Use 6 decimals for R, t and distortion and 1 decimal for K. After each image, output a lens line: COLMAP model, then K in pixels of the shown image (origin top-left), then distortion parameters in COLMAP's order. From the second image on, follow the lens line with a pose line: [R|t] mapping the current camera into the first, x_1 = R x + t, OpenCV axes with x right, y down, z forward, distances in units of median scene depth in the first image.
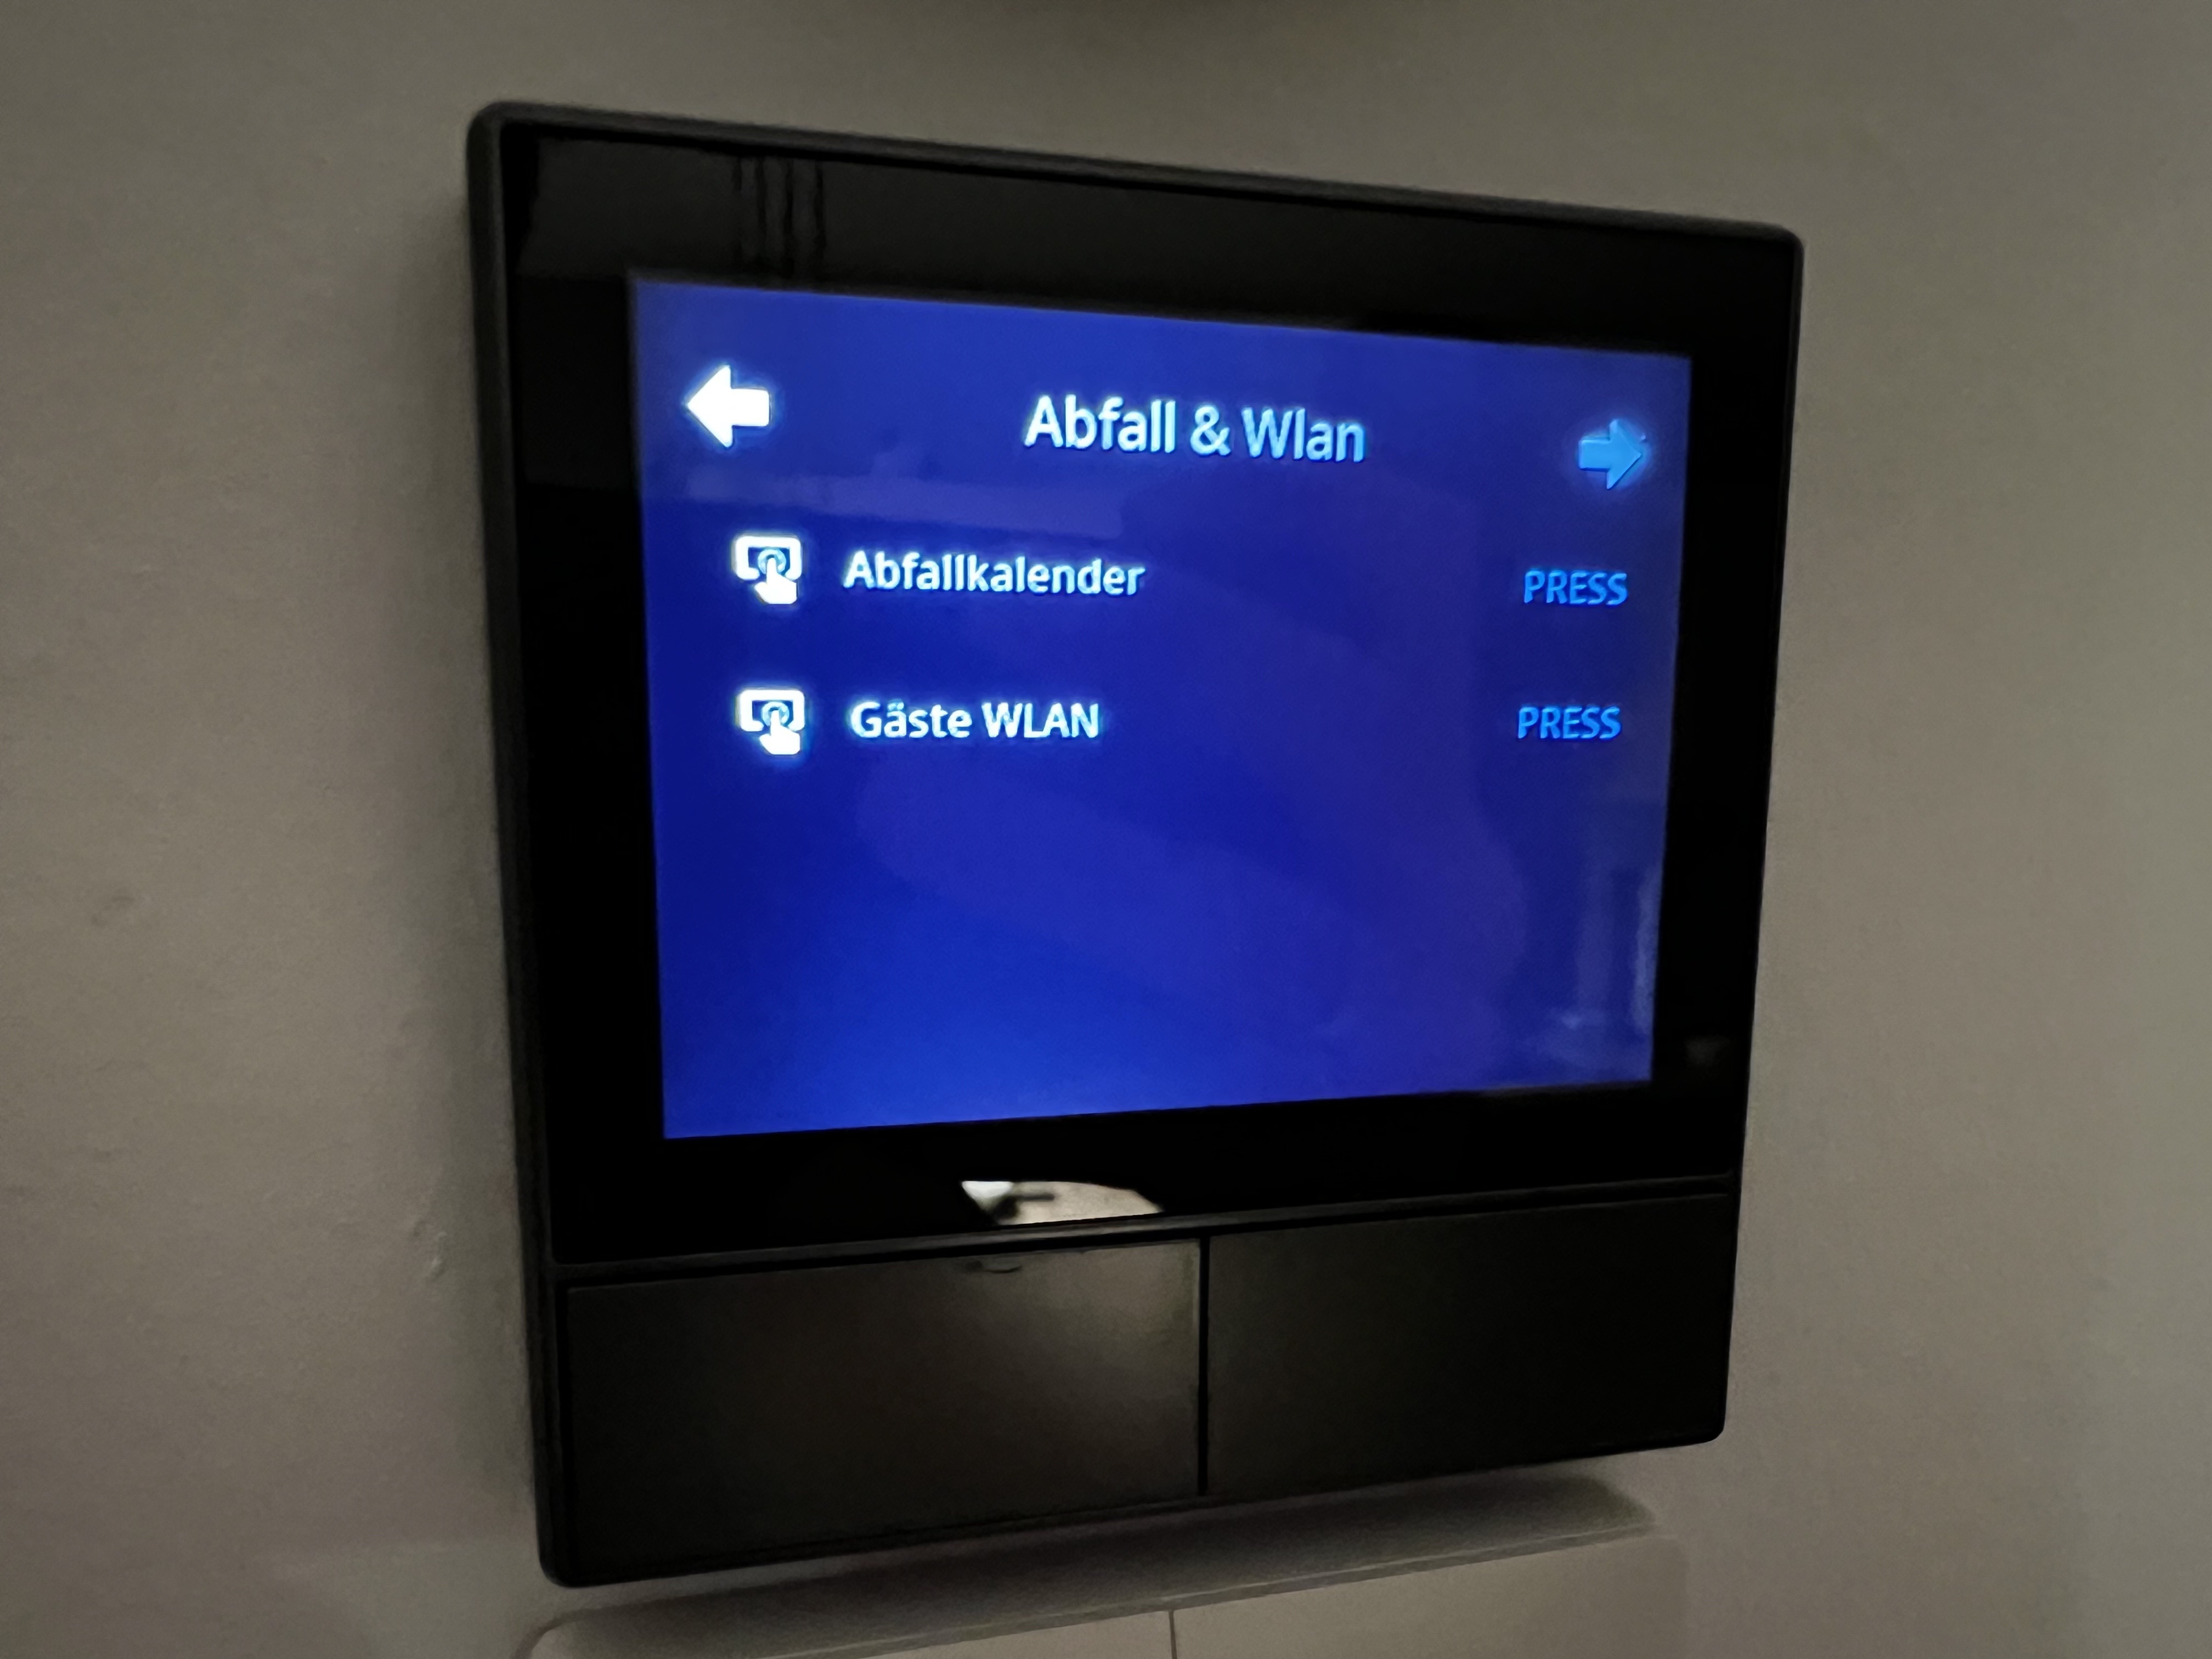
lens RADIAL K [[1716.4, 0, 1128.8], [0, 1716.4, 870.9], [0, 0, 1]] dist [-0.005694, 0.010651]
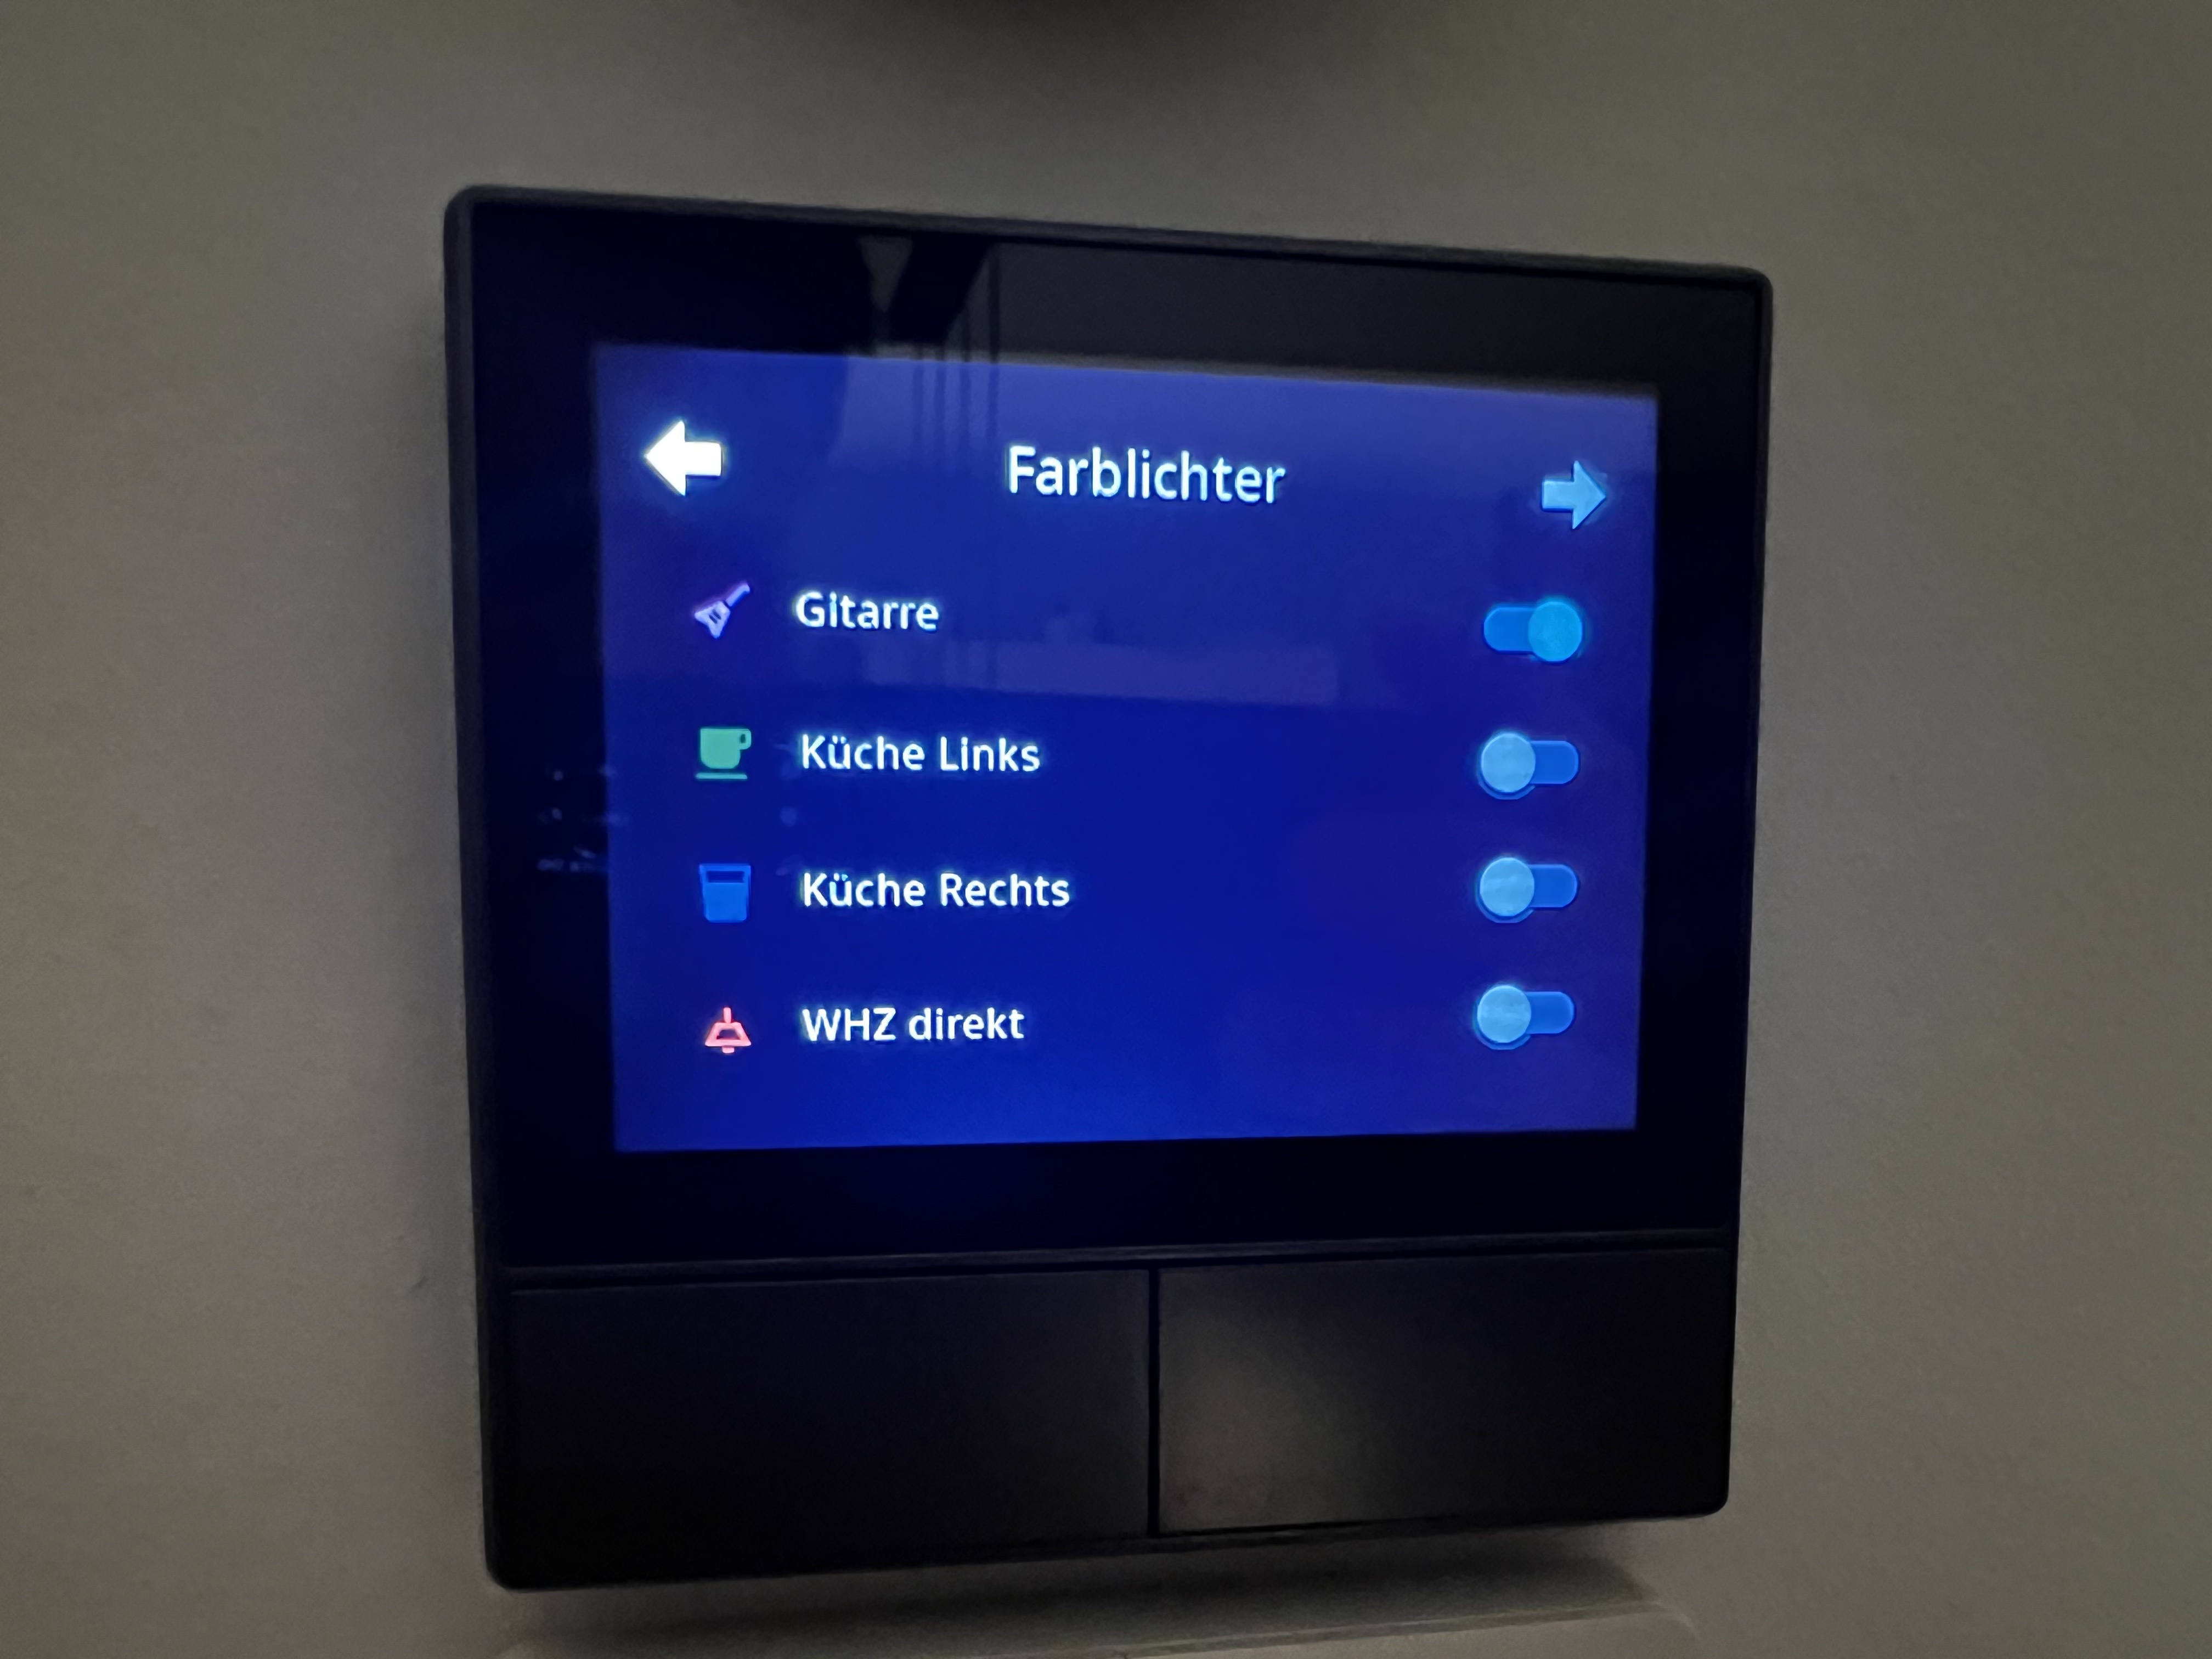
lens RADIAL K [[1645.0, 0, 1085.2], [0, 1645.0, 775.7], [0, 0, 1]] dist [0.006941, 0.005984]
pose [[0.993013, 0.010063, -0.117573, 0.121891], [-0.019095, 0.996929, -0.075944, -0.000772], [0.116448, 0.077659, 0.990156, 0.027228]]
